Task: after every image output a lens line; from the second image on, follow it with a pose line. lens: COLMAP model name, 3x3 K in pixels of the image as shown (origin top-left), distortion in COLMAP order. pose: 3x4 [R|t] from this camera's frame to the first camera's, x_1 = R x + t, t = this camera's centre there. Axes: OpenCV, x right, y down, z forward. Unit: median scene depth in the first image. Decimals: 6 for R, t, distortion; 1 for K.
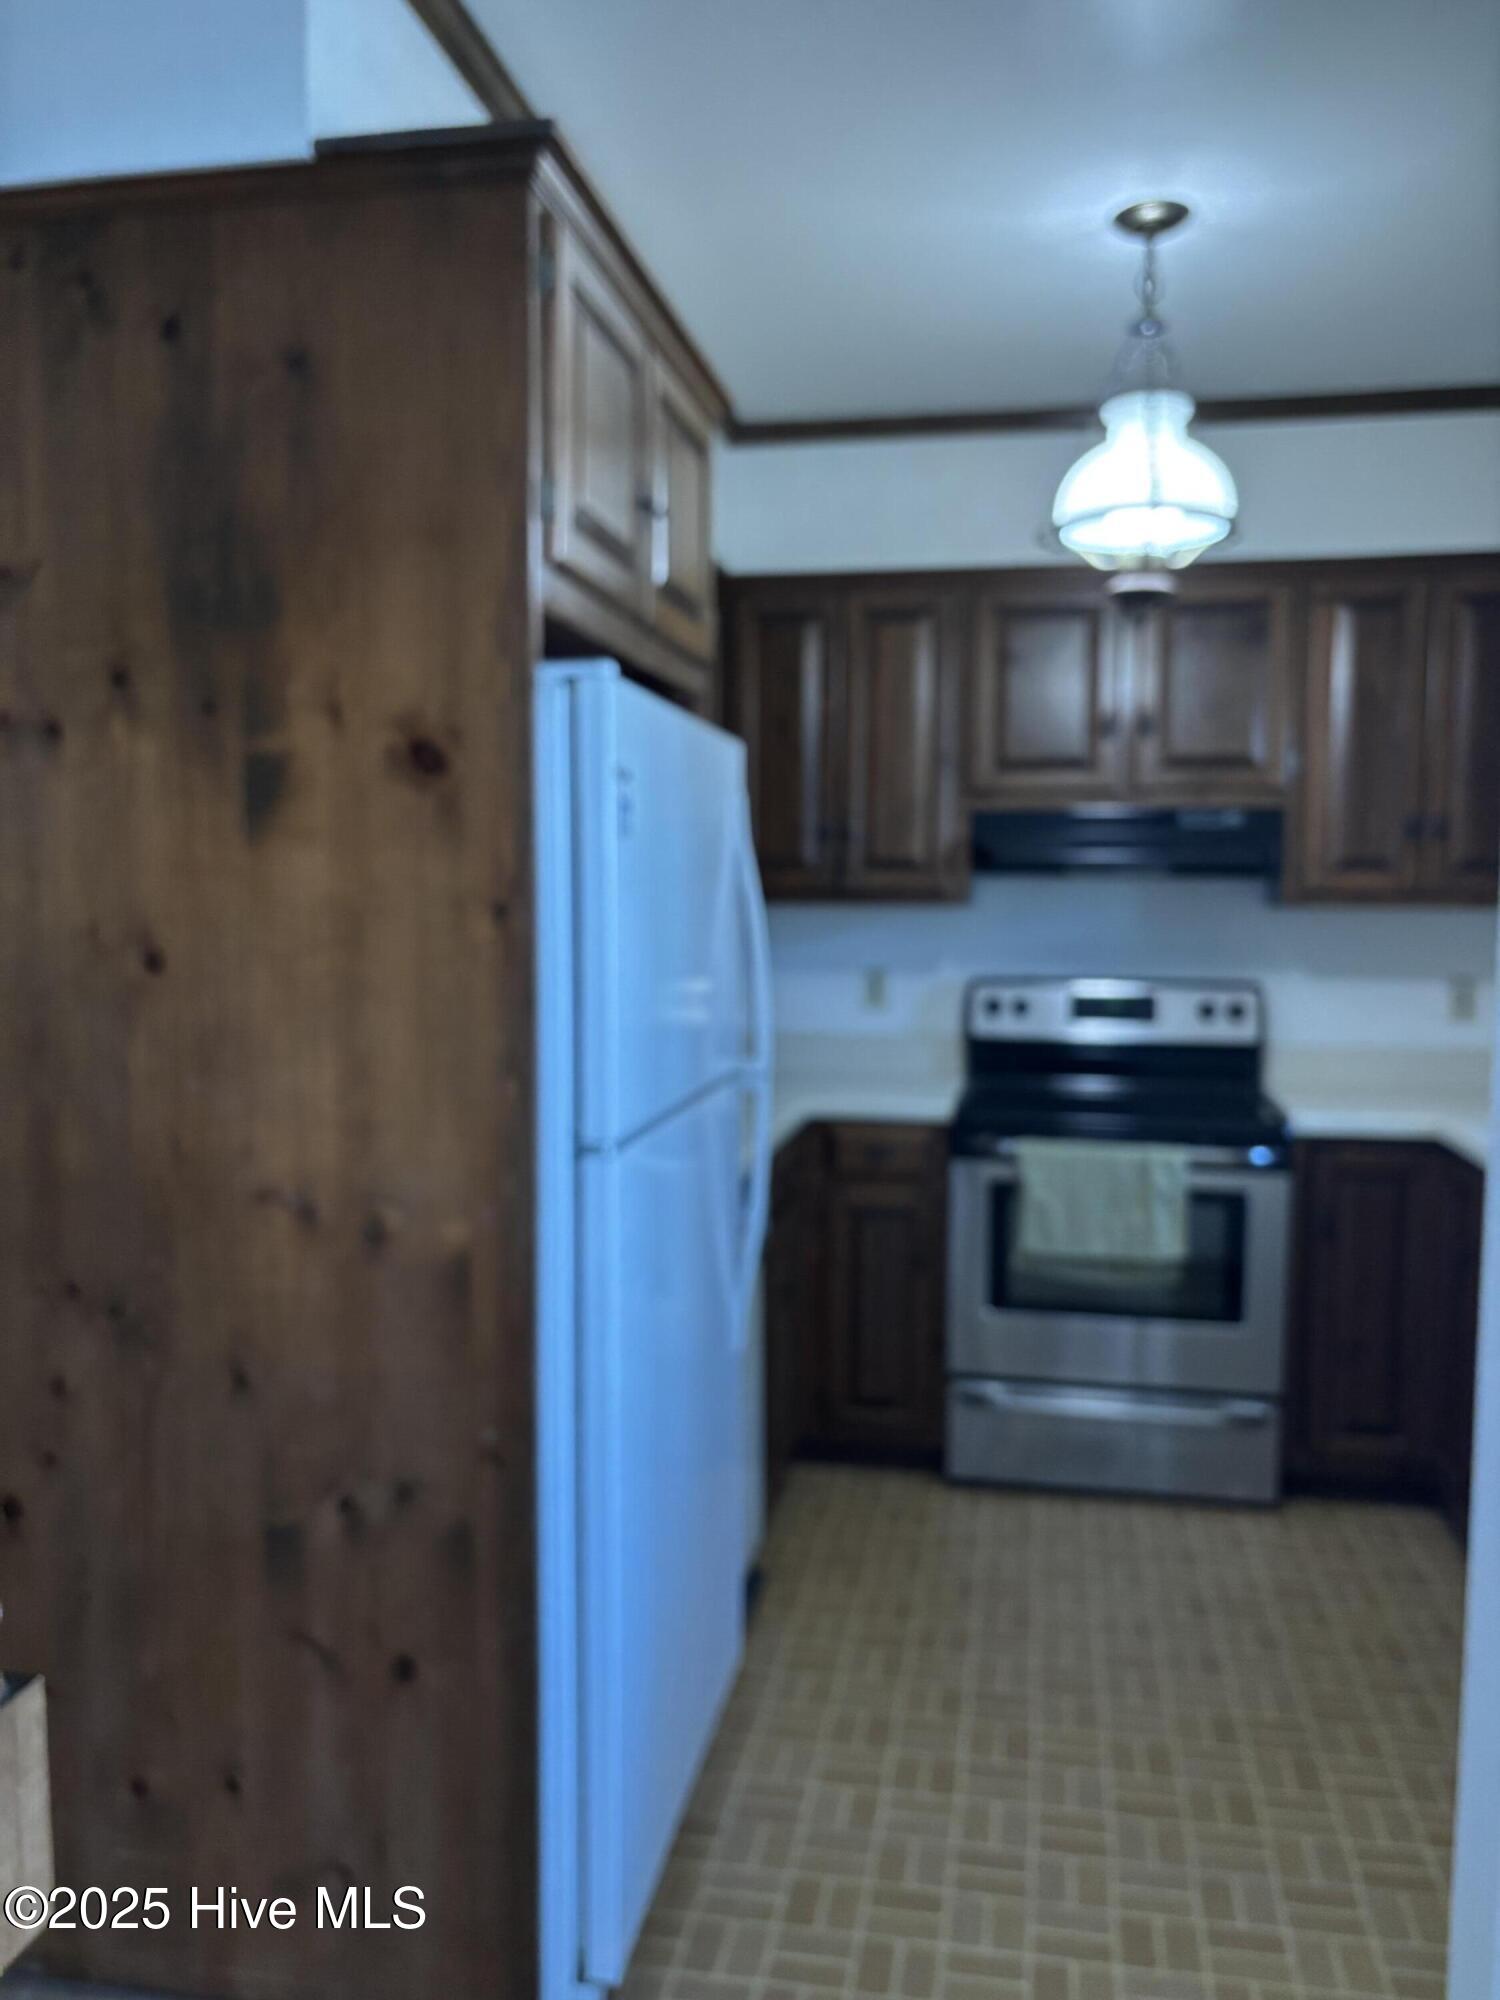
lens RADIAL K [[1540.2, 0, 735.9], [0, 1540.2, 1010.8], [0, 0, 1]] dist [0.036848, -0.072185]
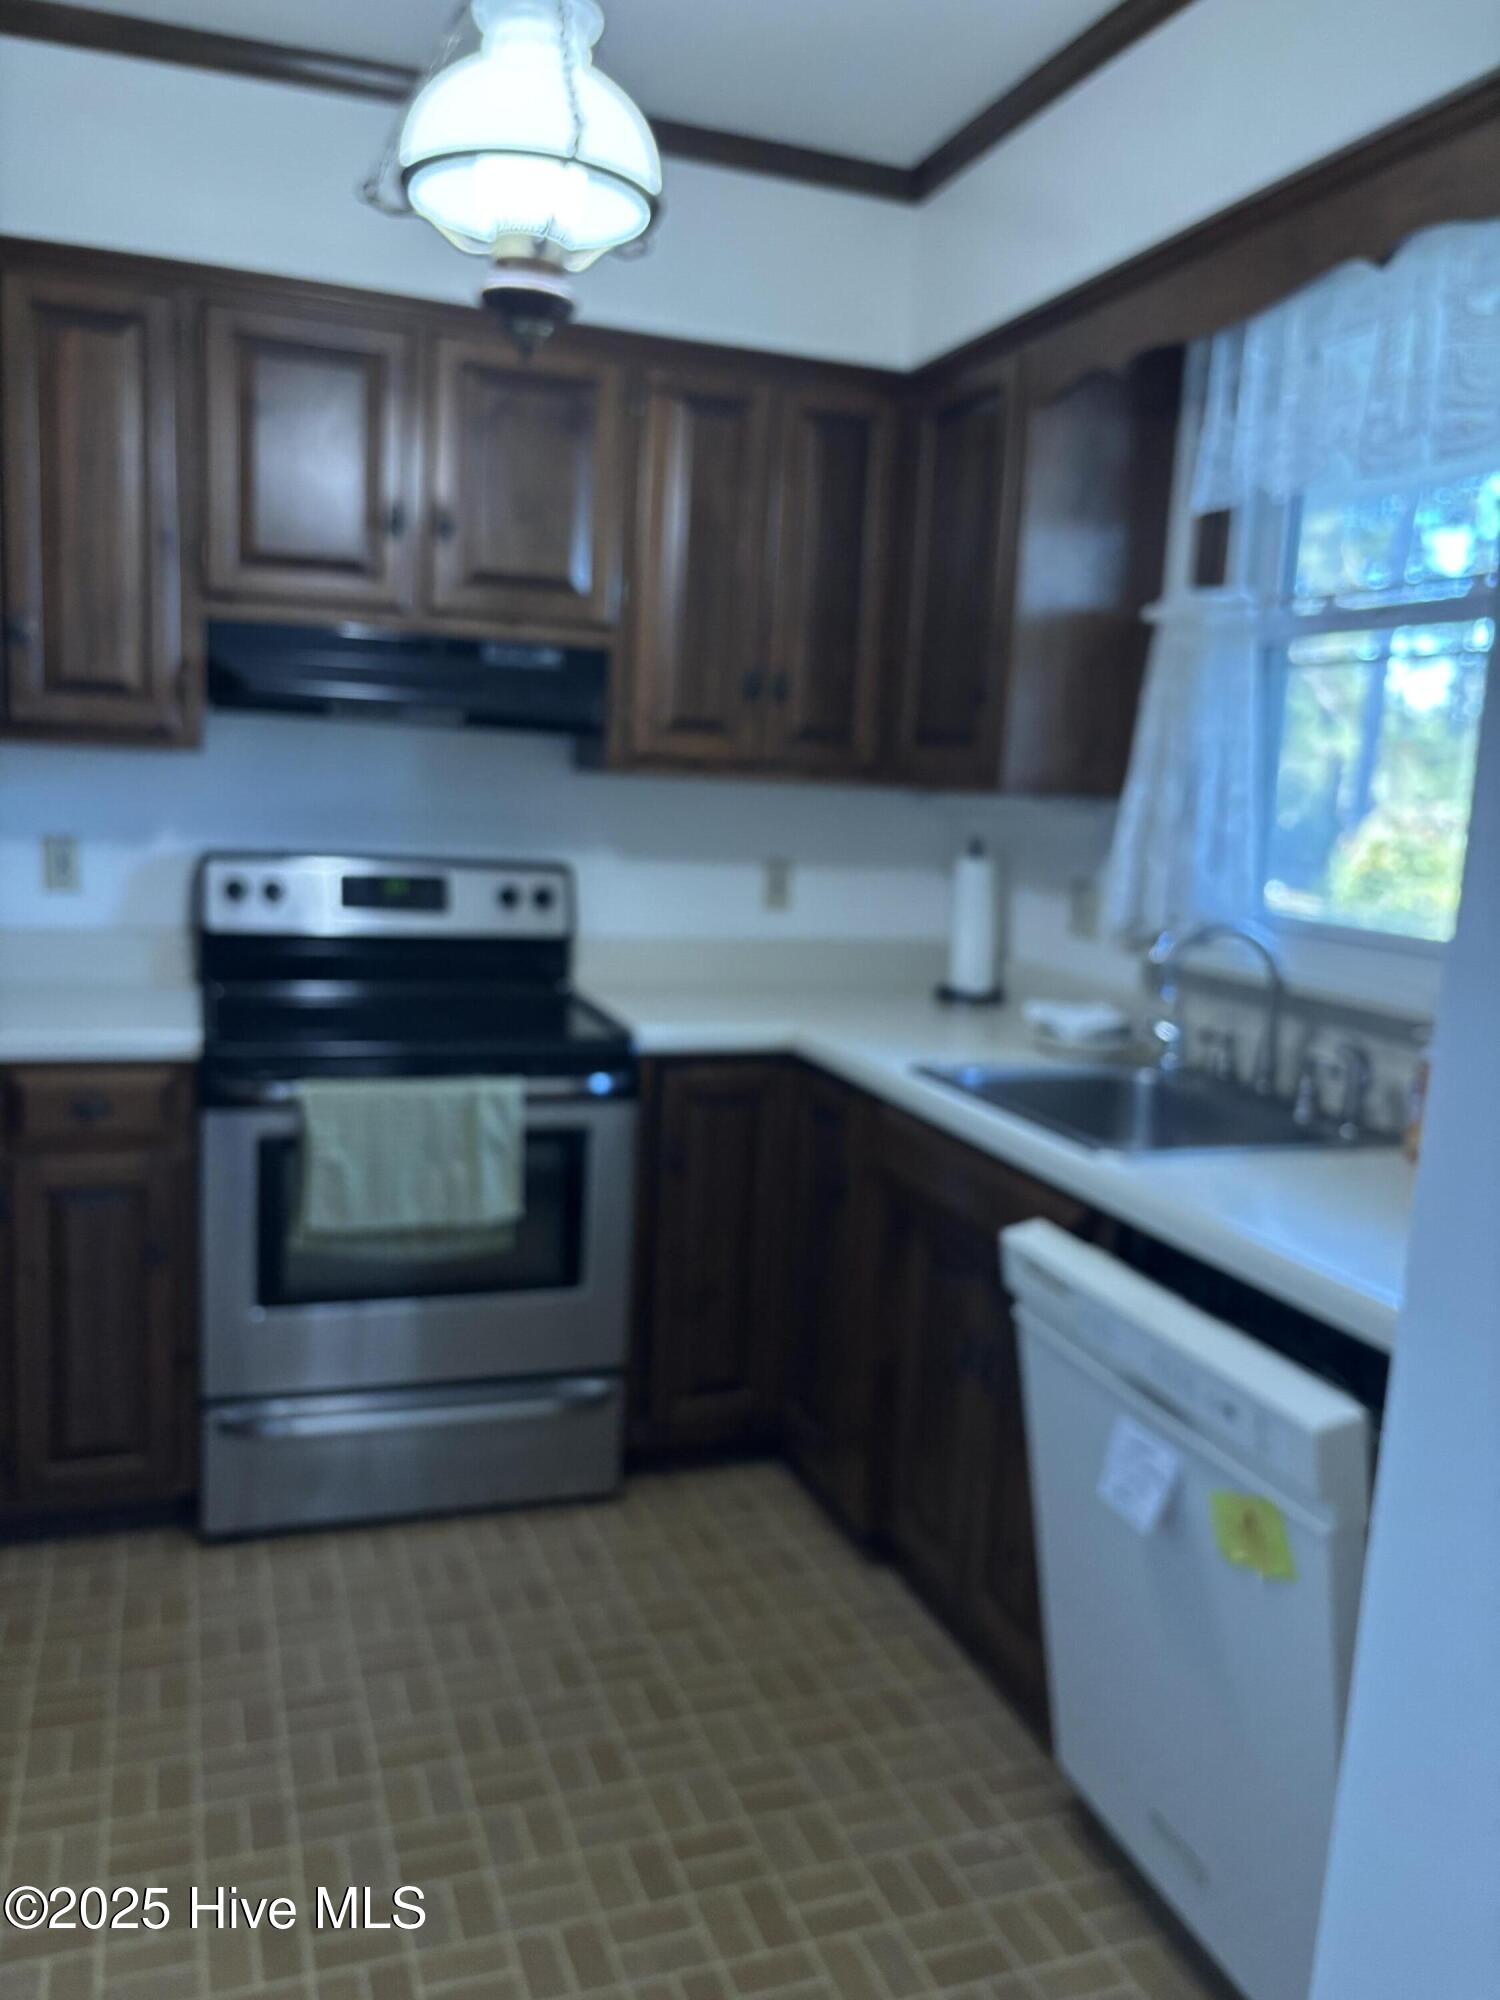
lens RADIAL K [[1540.2, 0, 735.9], [0, 1540.2, 1010.8], [0, 0, 1]] dist [0.036848, -0.072185]
pose [[0.854331, -0.042646, 0.517976, -0.017436], [-0.008110, 0.995413, 0.095331, -0.019968], [-0.519666, -0.085645, 0.850066, 0.258170]]
